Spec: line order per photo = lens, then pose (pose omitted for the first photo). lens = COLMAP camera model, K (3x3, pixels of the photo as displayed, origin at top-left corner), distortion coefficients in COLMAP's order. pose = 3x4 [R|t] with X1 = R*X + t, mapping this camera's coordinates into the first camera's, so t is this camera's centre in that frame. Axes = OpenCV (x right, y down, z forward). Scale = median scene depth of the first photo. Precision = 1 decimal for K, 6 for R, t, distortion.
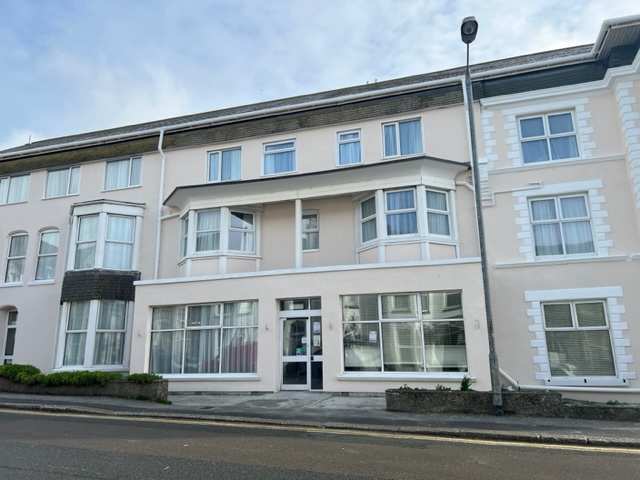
lens RADIAL K [[509.1, 0, 320.0], [0, 509.1, 240.0], [0, 0, 1]] dist [0.013327, 0.002772]
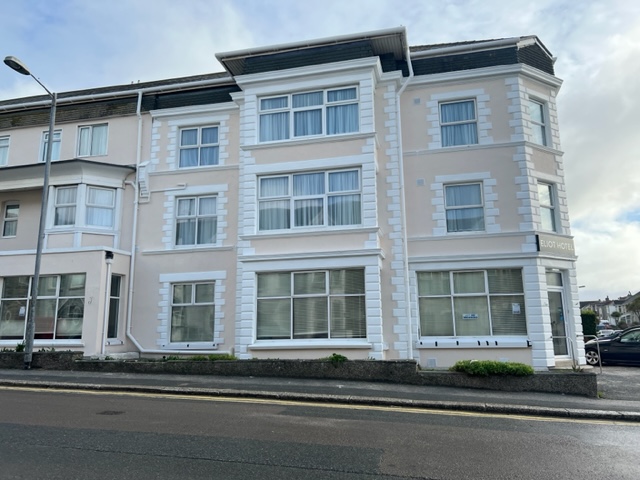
lens RADIAL K [[509.1, 0, 320.0], [0, 509.1, 240.0], [0, 0, 1]] dist [0.013327, 0.002772]
pose [[0.996772, 0.021073, 0.077464, 0.652889], [-0.025032, 0.998411, 0.050485, -0.049508], [-0.076277, -0.052261, 0.995716, -0.231743]]
